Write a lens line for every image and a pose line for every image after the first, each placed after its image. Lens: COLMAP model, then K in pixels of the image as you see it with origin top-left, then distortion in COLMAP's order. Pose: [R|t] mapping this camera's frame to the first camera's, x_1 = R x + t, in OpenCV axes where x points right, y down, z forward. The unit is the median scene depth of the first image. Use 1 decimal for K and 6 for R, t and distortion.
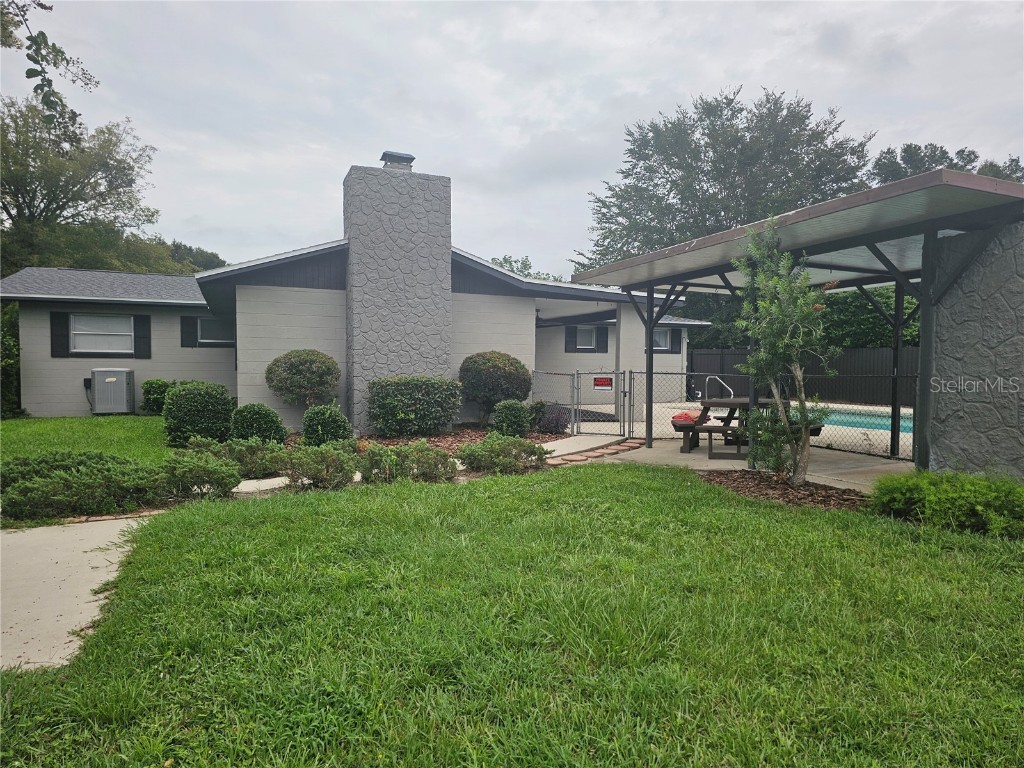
lens RADIAL K [[687.3, 0, 524.7], [0, 687.3, 392.2], [0, 0, 1]] dist [0.073368, -0.062946]
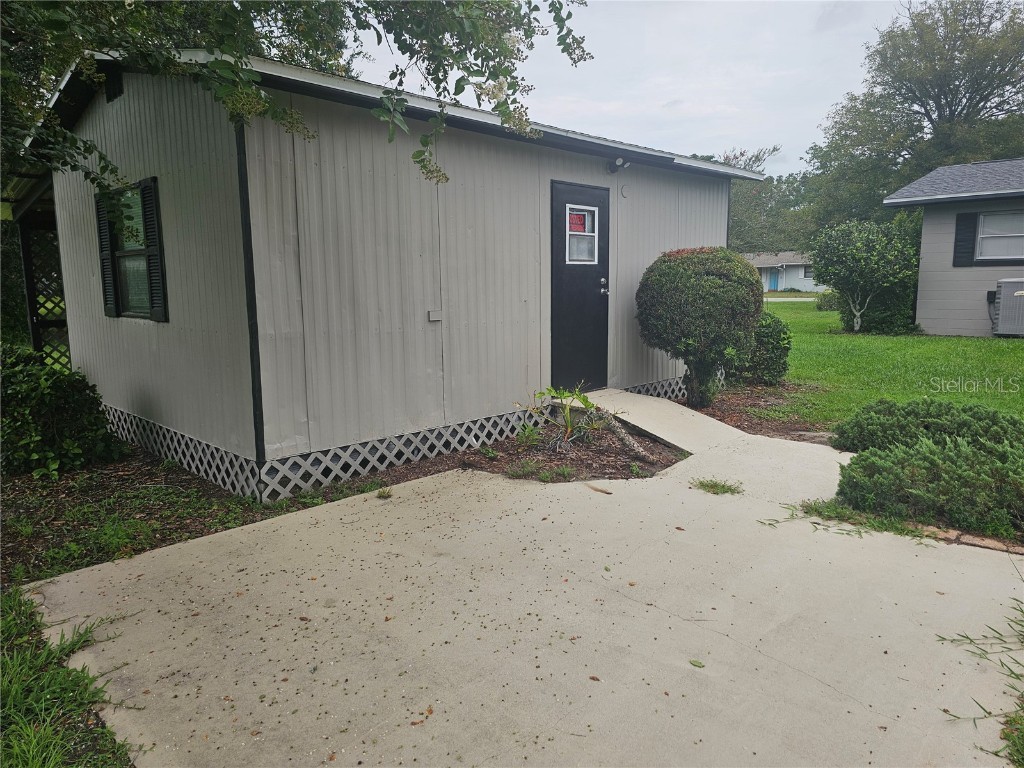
lens RADIAL K [[687.3, 0, 524.5], [0, 687.3, 378.5], [0, 0, 1]] dist [0.073368, -0.062946]
pose [[0.413122, 0.120773, -0.902632, -0.125685], [-0.020923, 0.992164, 0.123176, -0.011139], [0.910435, -0.032000, 0.412412, 0.208431]]
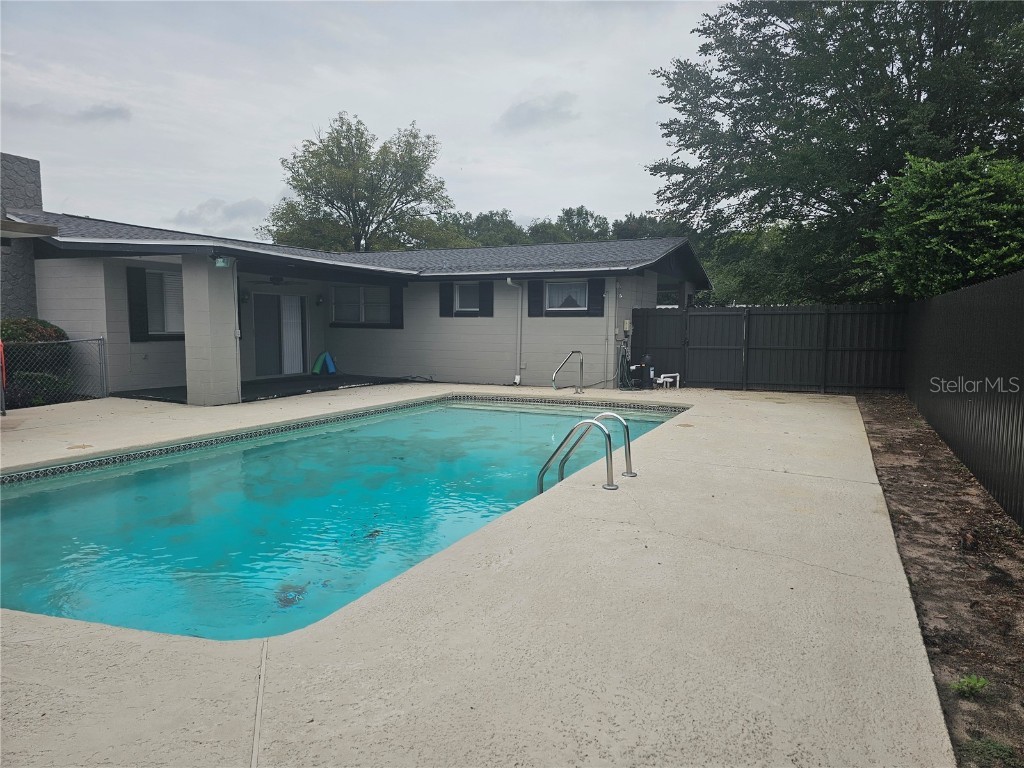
lens RADIAL K [[687.3, 0, 522.1], [0, 687.3, 384.0], [0, 0, 1]] dist [0.073368, -0.062946]
pose [[0.674141, 0.057841, -0.736335, 1.234613], [-0.029680, 0.998245, 0.051242, -0.040663], [0.738006, -0.012690, 0.674674, 0.906343]]
